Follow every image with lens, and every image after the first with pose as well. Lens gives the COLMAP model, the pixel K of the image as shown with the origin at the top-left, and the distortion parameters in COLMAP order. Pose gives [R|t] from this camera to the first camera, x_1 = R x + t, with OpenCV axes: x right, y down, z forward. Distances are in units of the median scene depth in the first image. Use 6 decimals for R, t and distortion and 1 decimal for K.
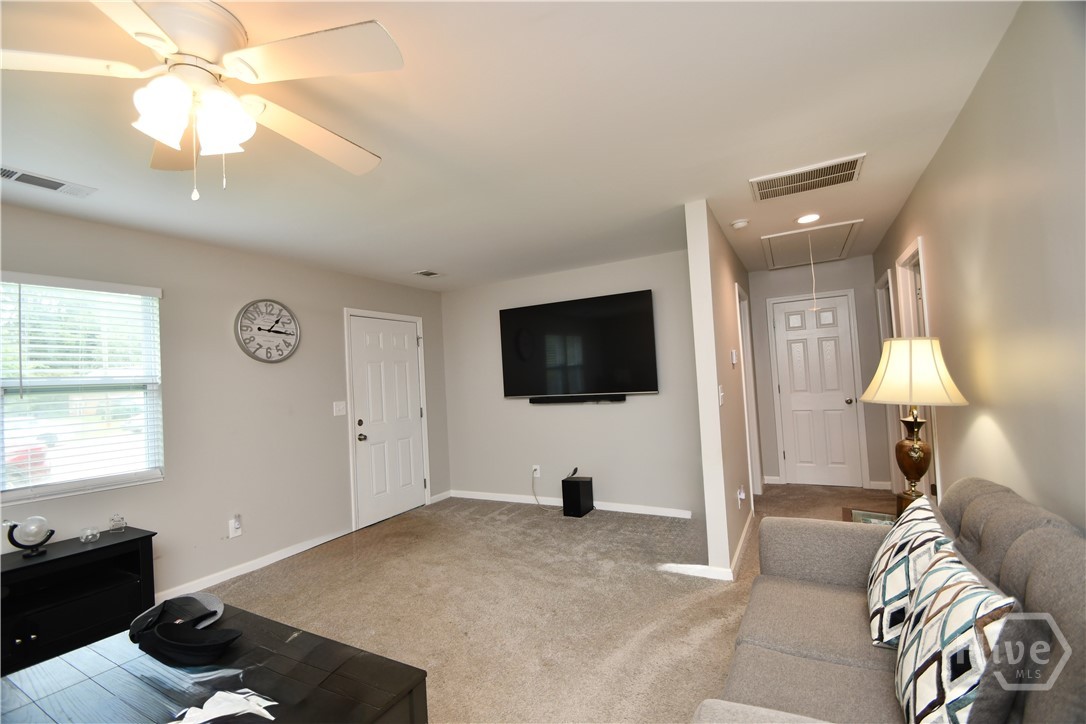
lens RADIAL K [[452.3, 0, 550.8], [0, 452.3, 366.6], [0, 0, 1]] dist [0.004258, -0.010602]
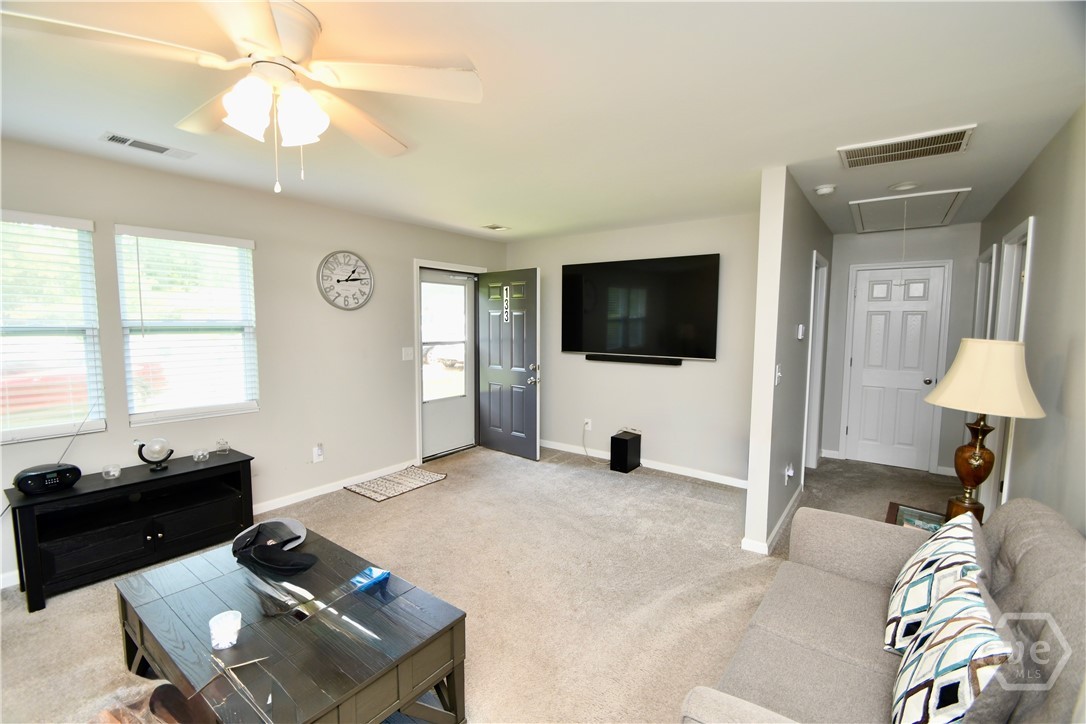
lens RADIAL K [[452.3, 0, 557.7], [0, 452.3, 360.3], [0, 0, 1]] dist [0.004258, -0.010602]
pose [[0.989522, 0.076601, -0.122388, 0.025822], [-0.061347, 0.990398, 0.123885, -0.064516], [0.130702, -0.115079, 0.984720, -0.021305]]
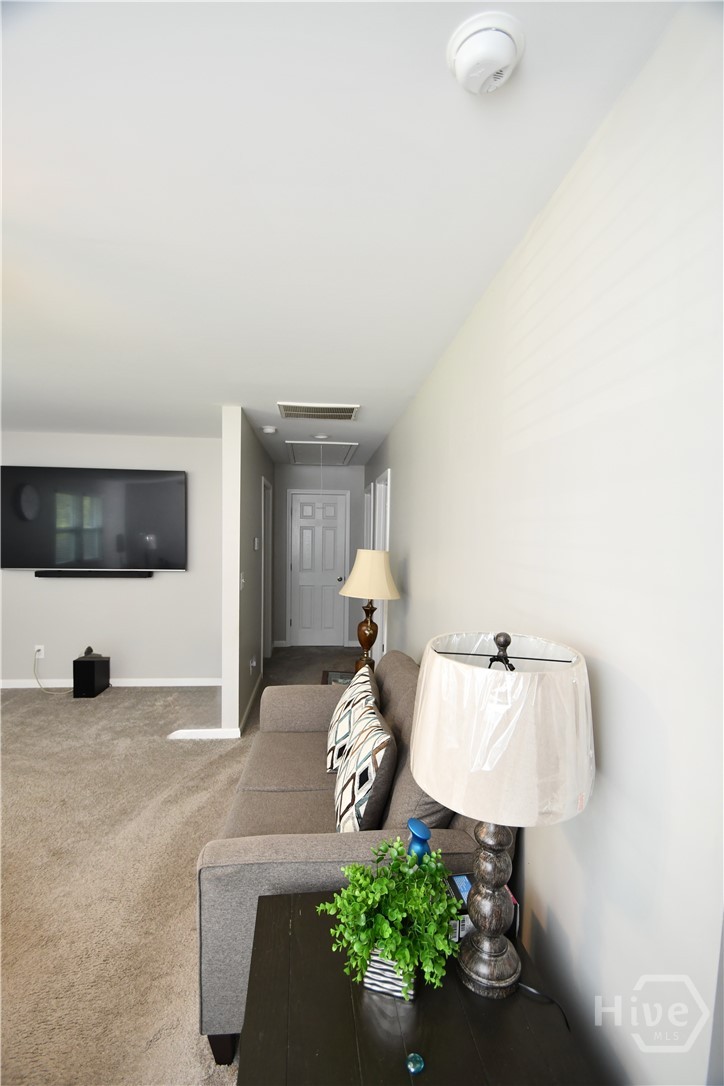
lens RADIAL K [[452.3, 0, 343.7], [0, 452.3, 554.9], [0, 0, 1]] dist [0.004258, -0.010602]
pose [[0.839887, 0.044808, 0.540909, -0.032818], [-0.080164, 0.995898, 0.041974, -0.079055], [-0.536809, -0.078615, 0.840033, -0.107687]]
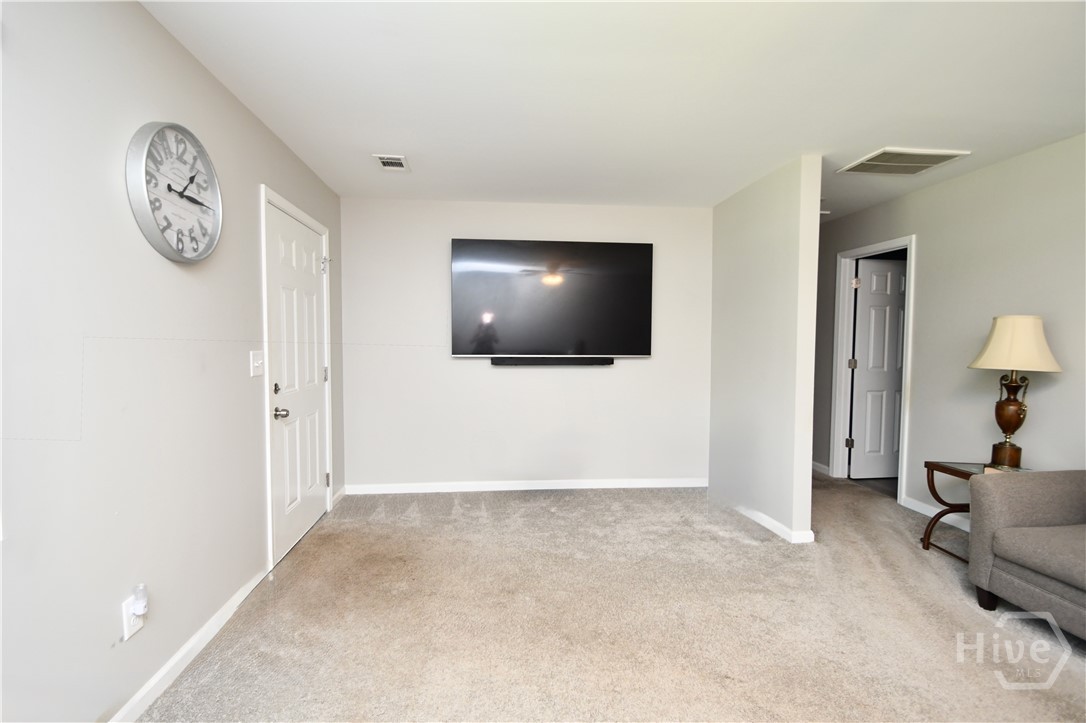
lens RADIAL K [[452.3, 0, 549.6], [0, 452.3, 348.4], [0, 0, 1]] dist [0.004258, -0.010602]
pose [[0.847338, 0.050117, 0.528684, -0.639726], [-0.065929, 0.997763, 0.011083, 0.062032], [-0.526946, -0.044246, 0.848746, 0.458181]]
